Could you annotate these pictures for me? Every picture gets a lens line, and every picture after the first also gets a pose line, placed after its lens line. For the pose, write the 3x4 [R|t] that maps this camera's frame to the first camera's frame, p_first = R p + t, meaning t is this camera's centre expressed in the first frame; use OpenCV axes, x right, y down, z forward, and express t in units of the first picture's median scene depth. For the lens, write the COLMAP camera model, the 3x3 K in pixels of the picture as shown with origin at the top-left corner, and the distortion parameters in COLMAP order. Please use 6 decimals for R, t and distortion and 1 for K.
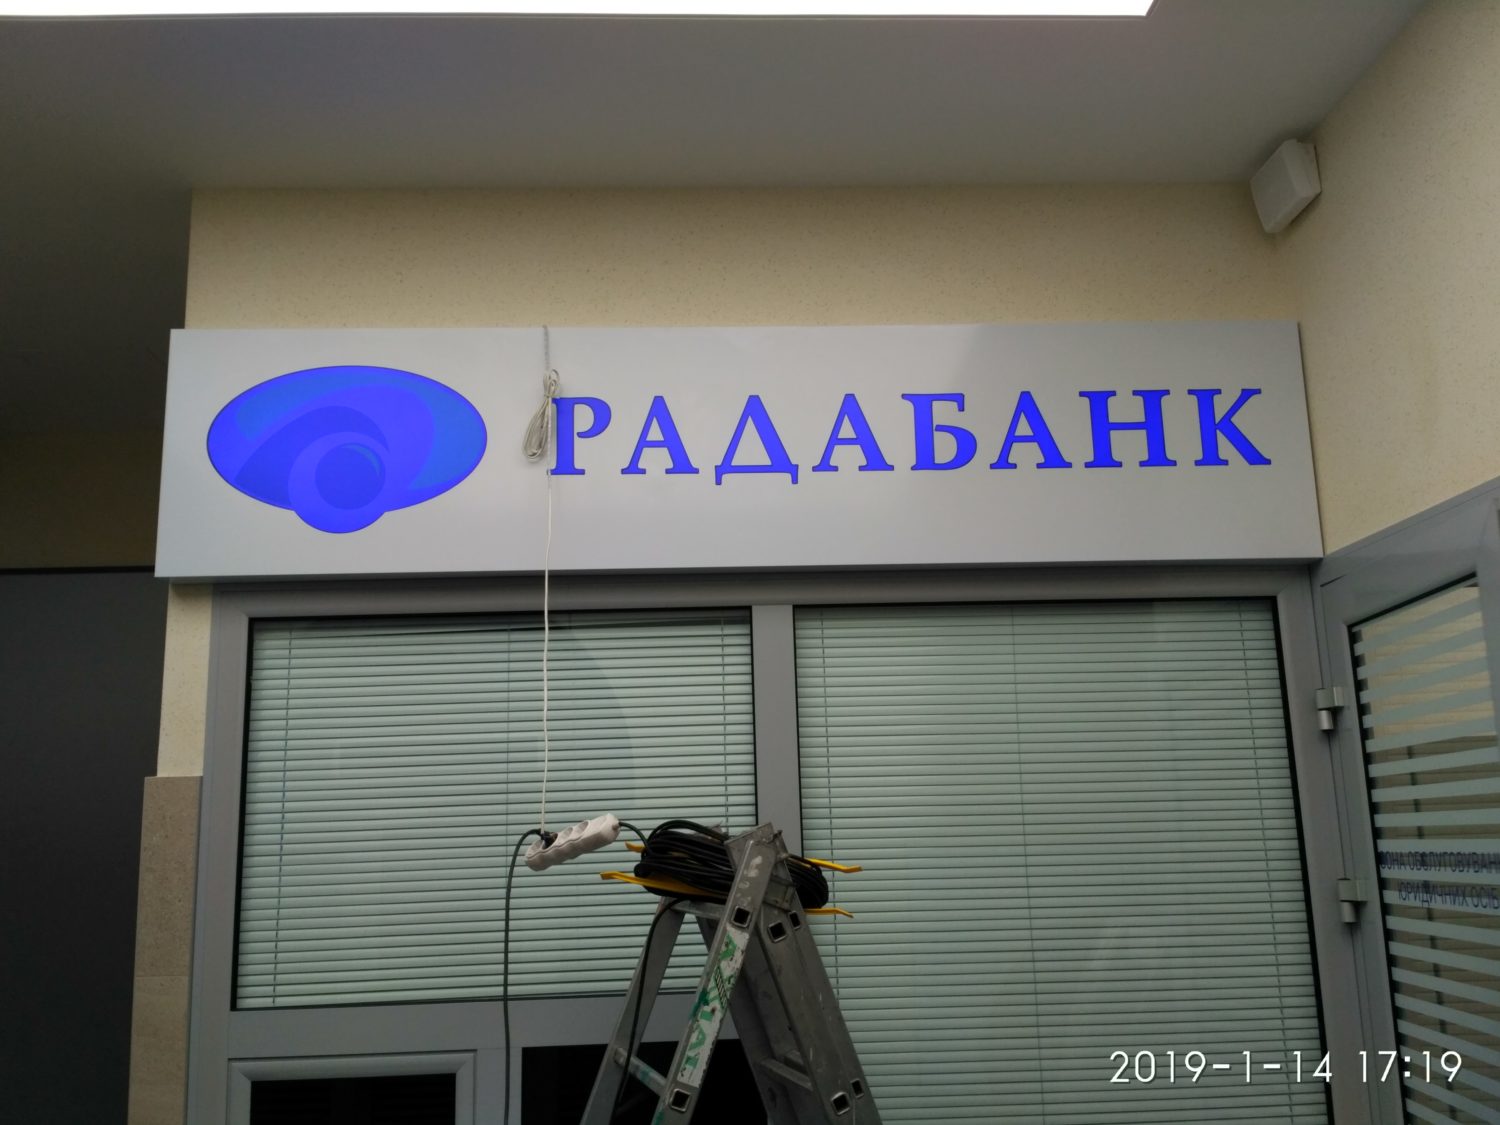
lens RADIAL K [[1341.8, 0, 726.4], [0, 1341.8, 604.7], [0, 0, 1]] dist [0.047115, -0.102726]
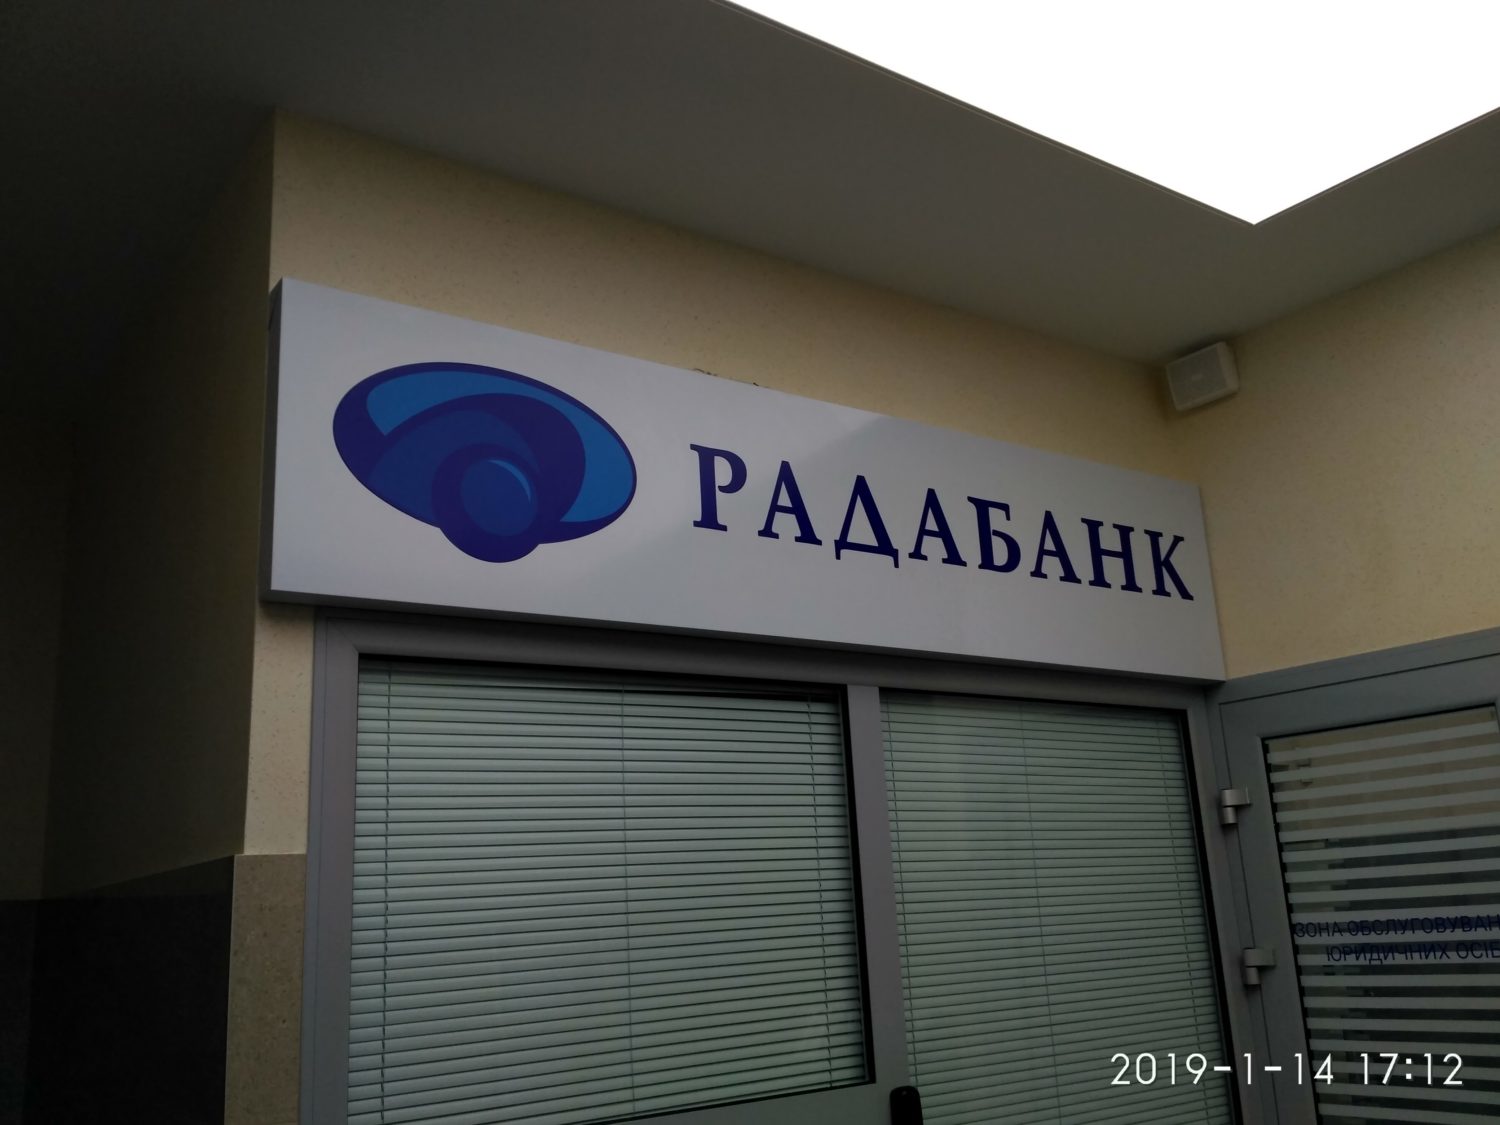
lens RADIAL K [[1341.8, 0, 743.2], [0, 1341.8, 596.3], [0, 0, 1]] dist [0.047115, -0.102726]
pose [[0.838771, 0.110474, 0.533159, -0.581198], [-0.067912, 0.992780, -0.098871, 0.039184], [-0.540232, 0.046722, 0.840218, 0.207704]]
